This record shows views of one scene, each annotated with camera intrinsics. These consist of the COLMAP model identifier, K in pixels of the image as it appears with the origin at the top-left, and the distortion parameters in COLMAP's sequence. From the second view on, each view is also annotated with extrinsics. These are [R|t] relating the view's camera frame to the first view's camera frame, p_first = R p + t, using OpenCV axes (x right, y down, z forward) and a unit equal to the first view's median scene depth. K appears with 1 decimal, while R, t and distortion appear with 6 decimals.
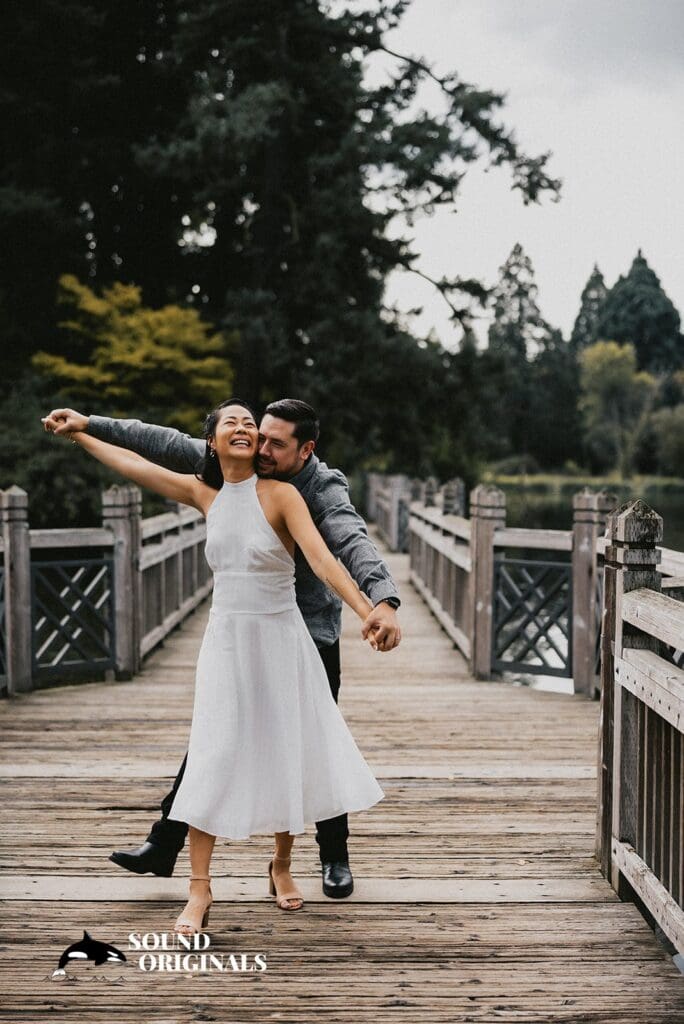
lens RADIAL K [[1317.8, 0, 339.8], [0, 1317.8, 500.9], [0, 0, 1]] dist [-0.003208, -0.009891]
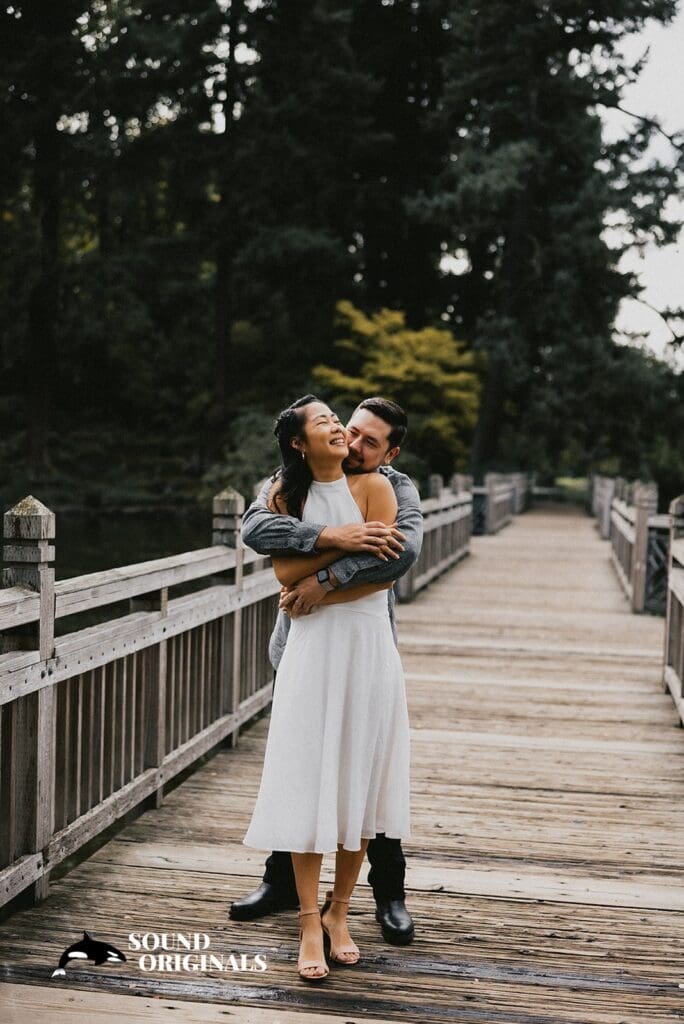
lens RADIAL K [[1317.8, 0, 339.8], [0, 1317.8, 500.9], [0, 0, 1]] dist [-0.003208, -0.009891]
pose [[0.982555, 0.034790, -0.182690, 0.013983], [-0.034365, 0.999394, 0.005495, 0.002731], [0.182770, 0.000879, 0.983155, -0.179645]]
